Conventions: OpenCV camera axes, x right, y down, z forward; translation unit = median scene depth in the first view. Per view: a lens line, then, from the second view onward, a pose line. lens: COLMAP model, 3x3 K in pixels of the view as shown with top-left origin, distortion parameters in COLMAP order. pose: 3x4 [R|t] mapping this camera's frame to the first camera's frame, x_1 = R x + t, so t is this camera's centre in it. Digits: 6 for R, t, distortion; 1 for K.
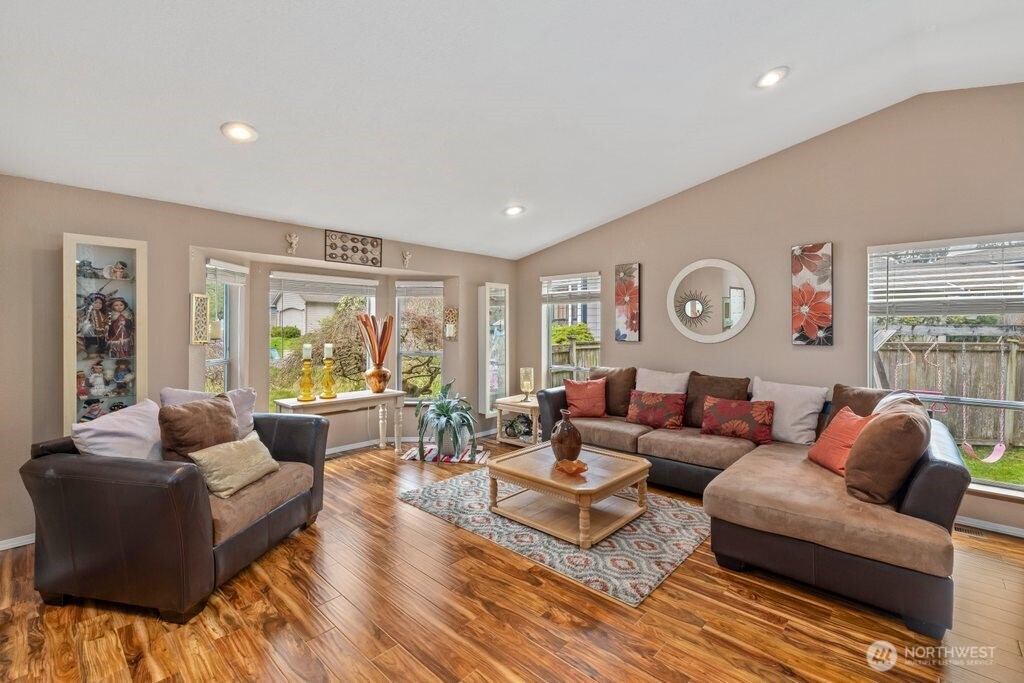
lens RADIAL K [[448.3, 0, 506.1], [0, 448.3, 328.9], [0, 0, 1]] dist [0.001131, 0.000109]
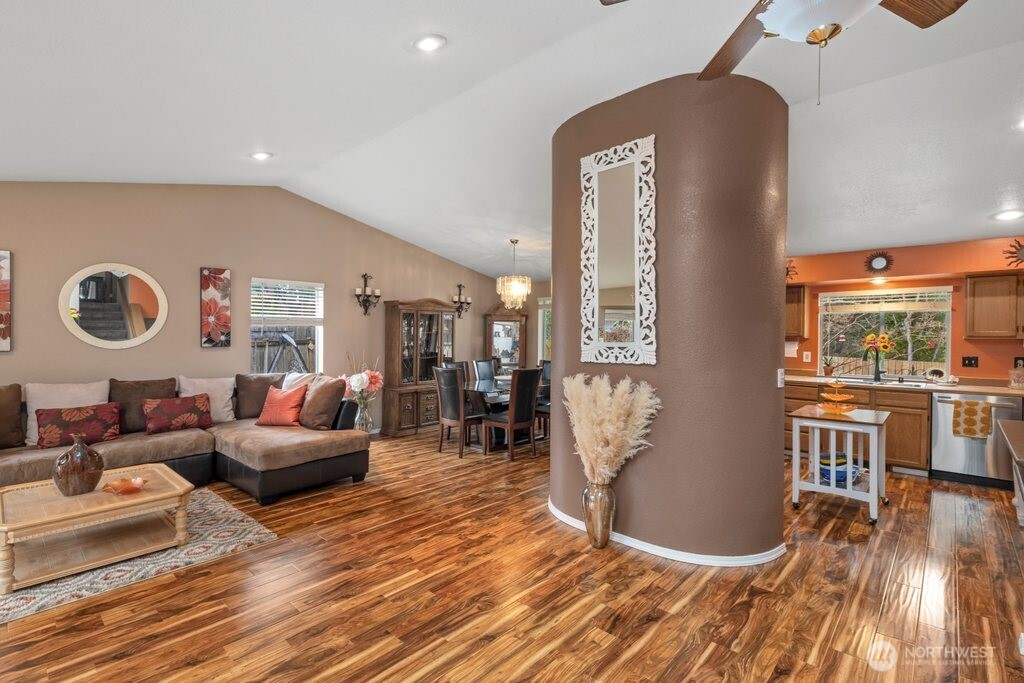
lens RADIAL K [[472.2, 0, 489.1], [0, 472.2, 335.5], [0, 0, 1]] dist [0.001425, 0.000219]
pose [[0.016161, -0.008910, 0.999830, -0.649345], [-0.001335, 0.999959, 0.008932, -0.009249], [-0.999869, -0.001479, 0.016149, 0.187749]]
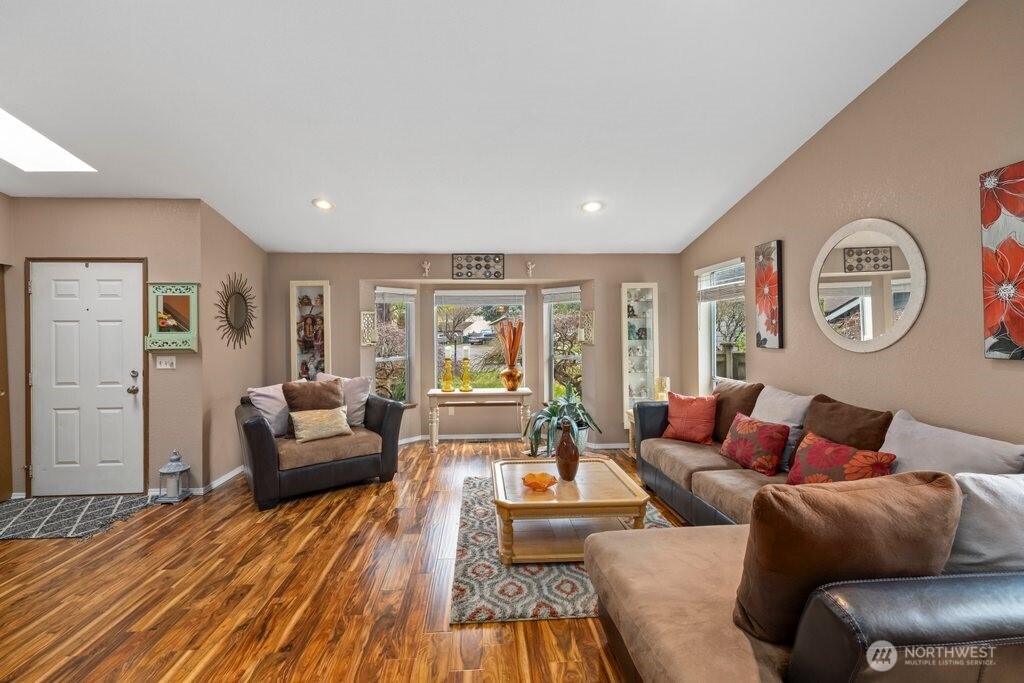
lens RADIAL K [[448.3, 0, 506.1], [0, 448.3, 328.9], [0, 0, 1]] dist [0.001131, 0.000109]
pose [[0.725921, -0.014868, -0.687618, 0.591393], [0.009645, 0.999888, -0.011438, 0.000933], [0.687711, 0.001672, 0.725983, 0.217337]]
